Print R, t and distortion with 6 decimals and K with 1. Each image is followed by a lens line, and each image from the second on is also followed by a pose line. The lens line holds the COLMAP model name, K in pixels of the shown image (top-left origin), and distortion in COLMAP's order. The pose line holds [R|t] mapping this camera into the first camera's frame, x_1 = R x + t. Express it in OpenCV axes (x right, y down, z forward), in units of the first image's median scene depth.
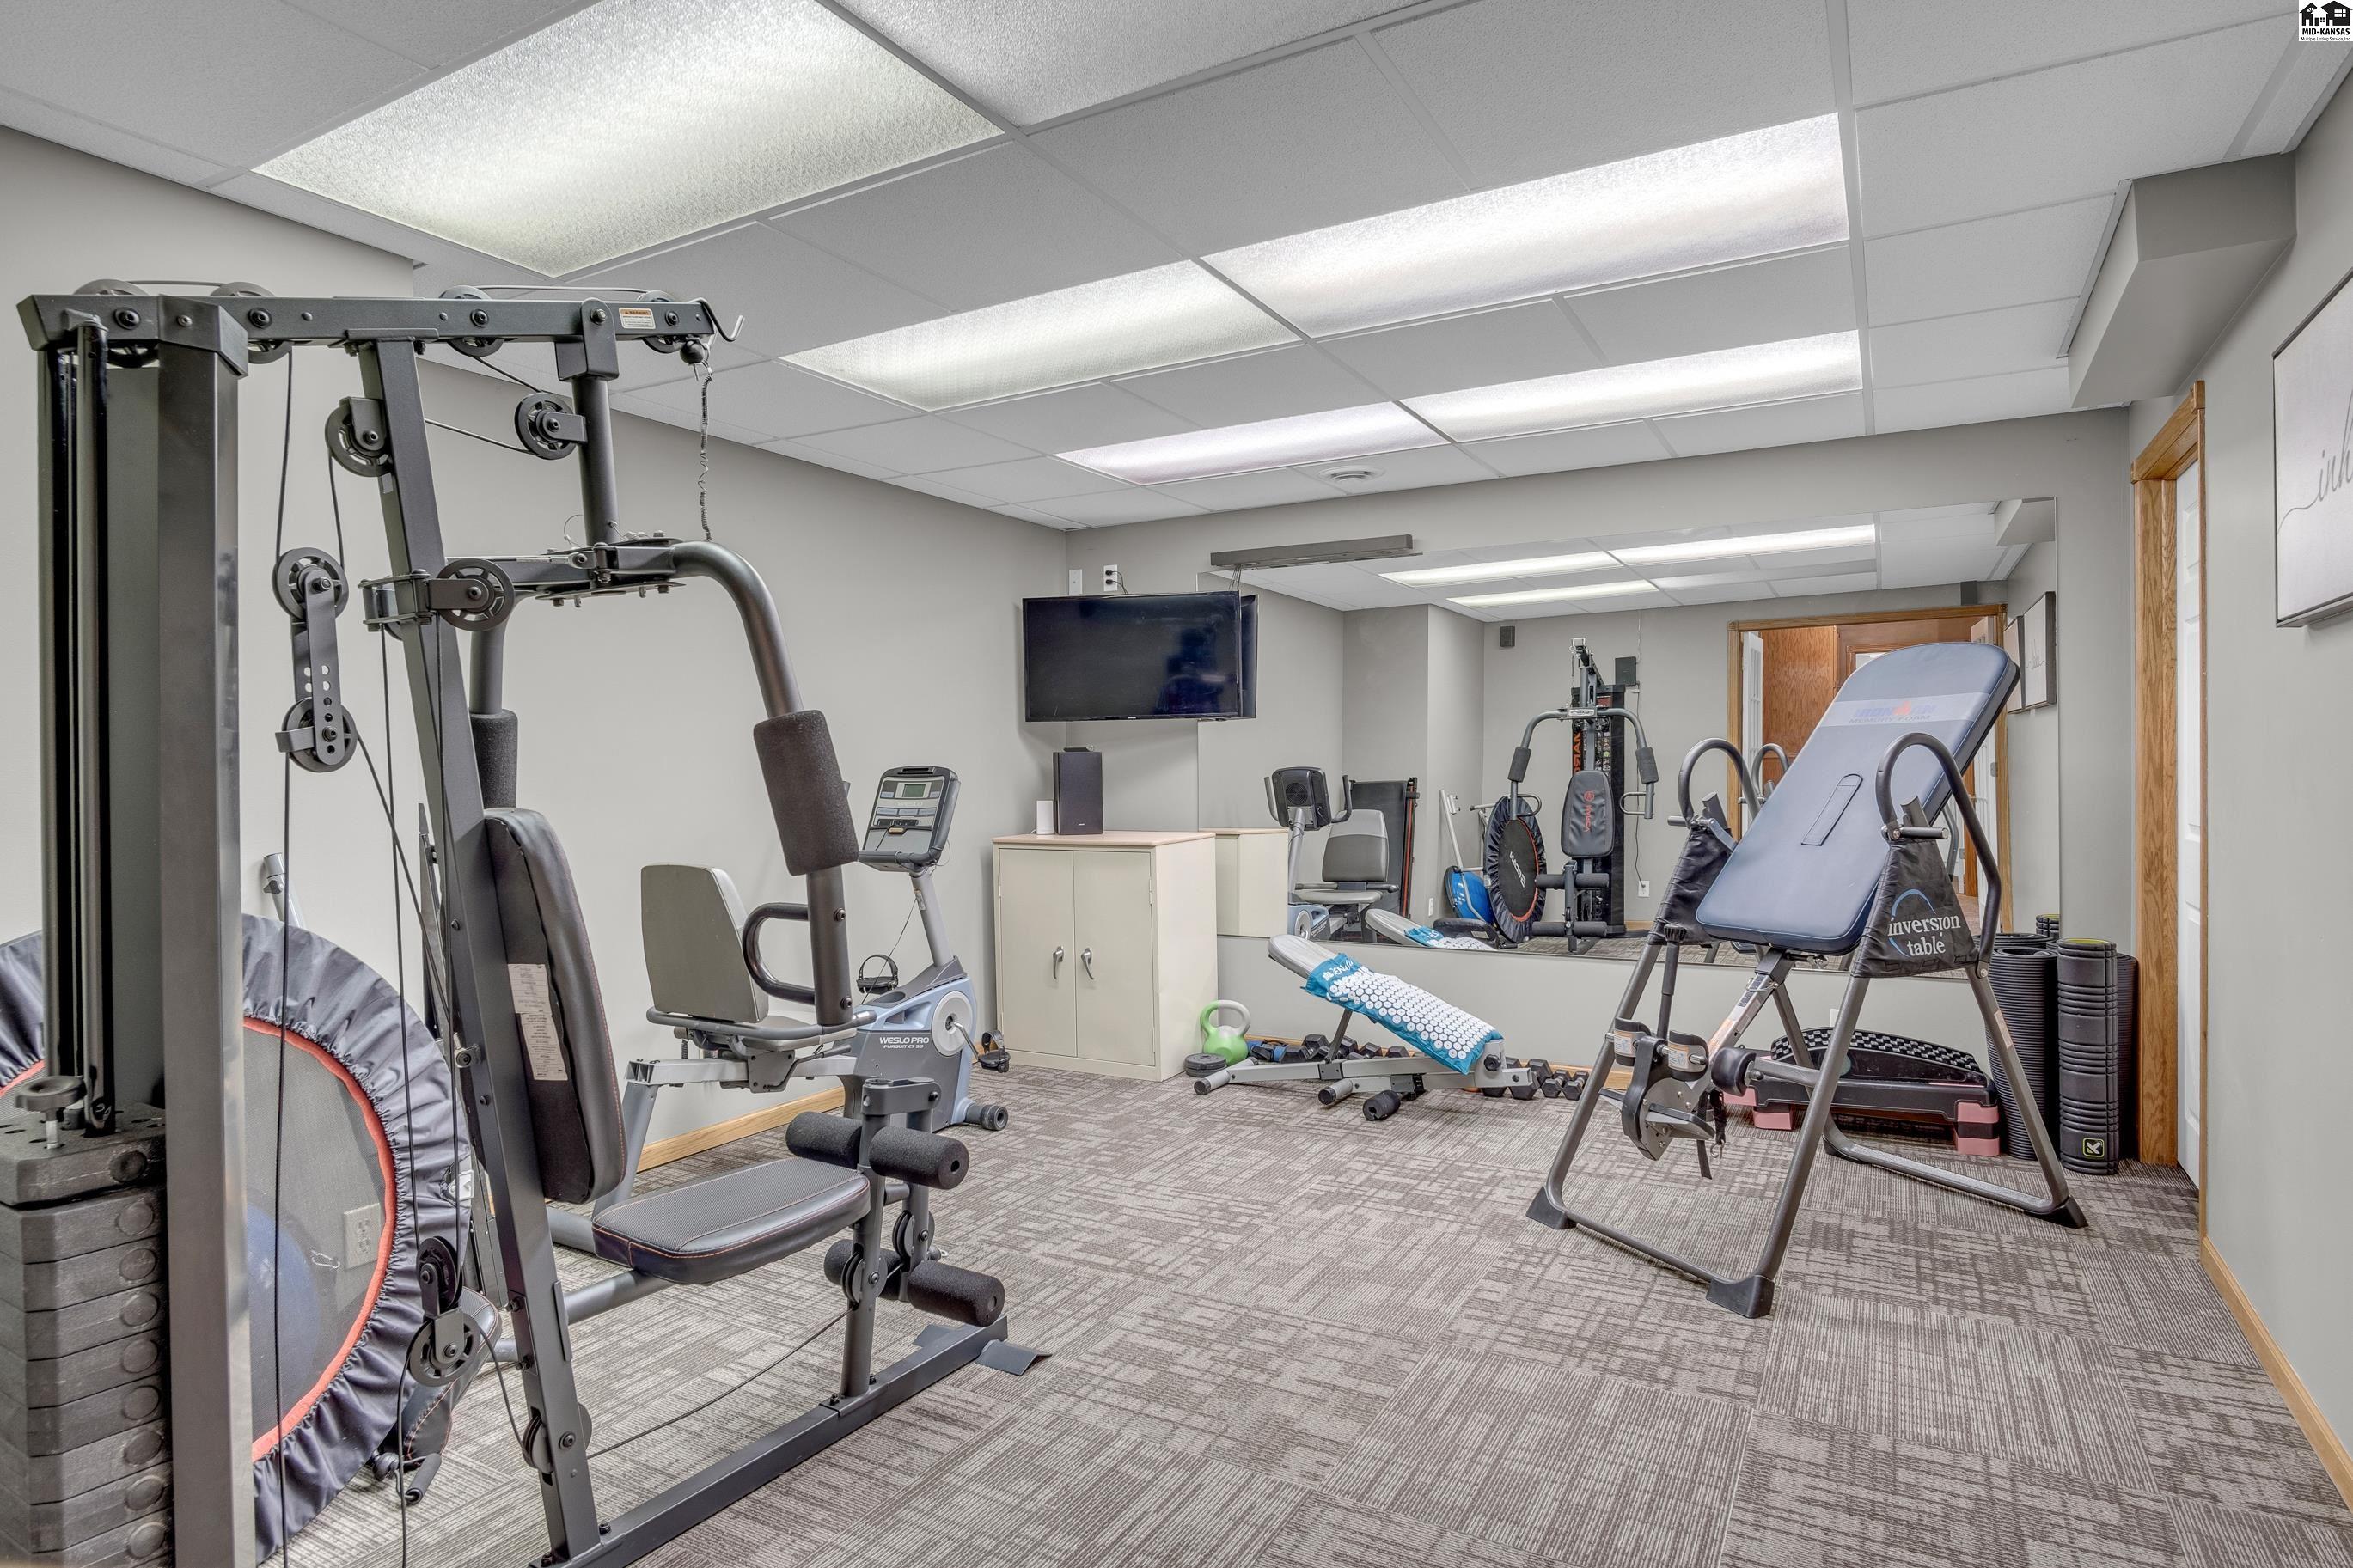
lens RADIAL K [[1299.0, 0, 1184.7], [0, 1299.0, 758.6], [0, 0, 1]] dist [-0.024786, 0.002935]
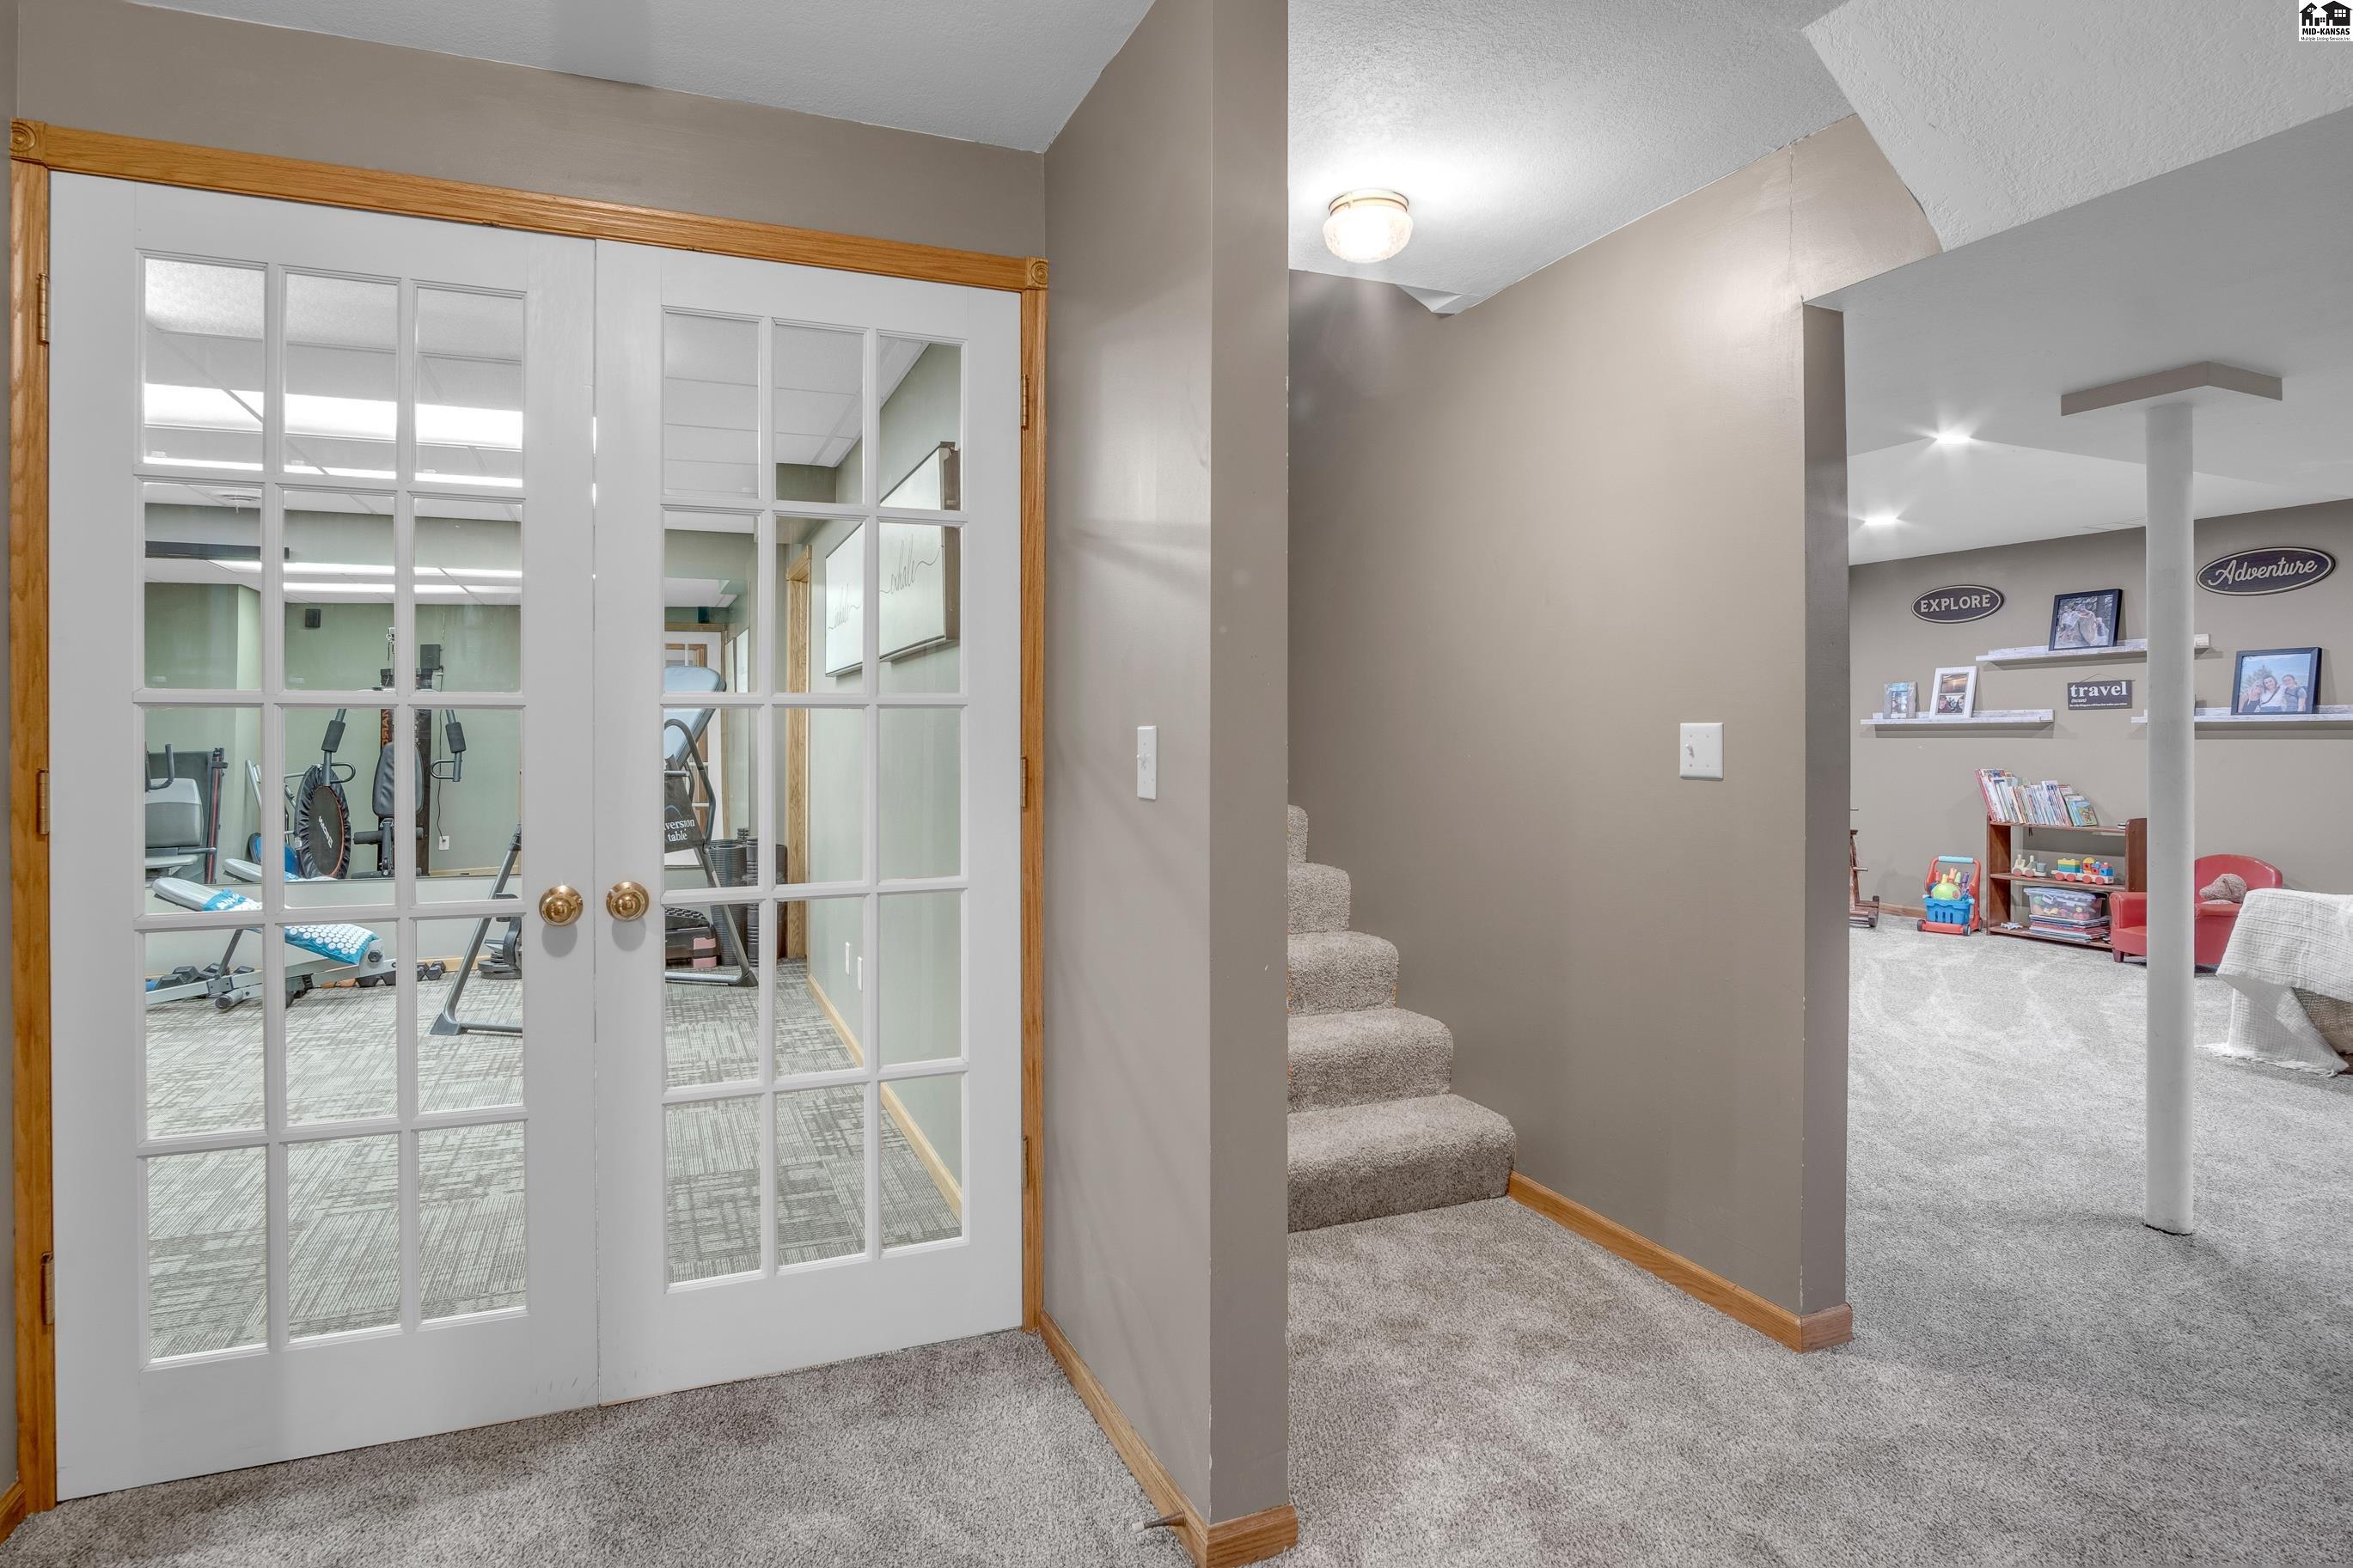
lens RADIAL K [[1299.0, 0, 1184.7], [0, 1299.0, 758.6], [0, 0, 1]] dist [-0.024786, 0.002935]
pose [[0.620107, -0.001823, 0.784515, -0.303061], [-0.011016, 0.999878, 0.011032, 0.006263], [-0.784440, -0.015483, 0.620011, -0.507525]]
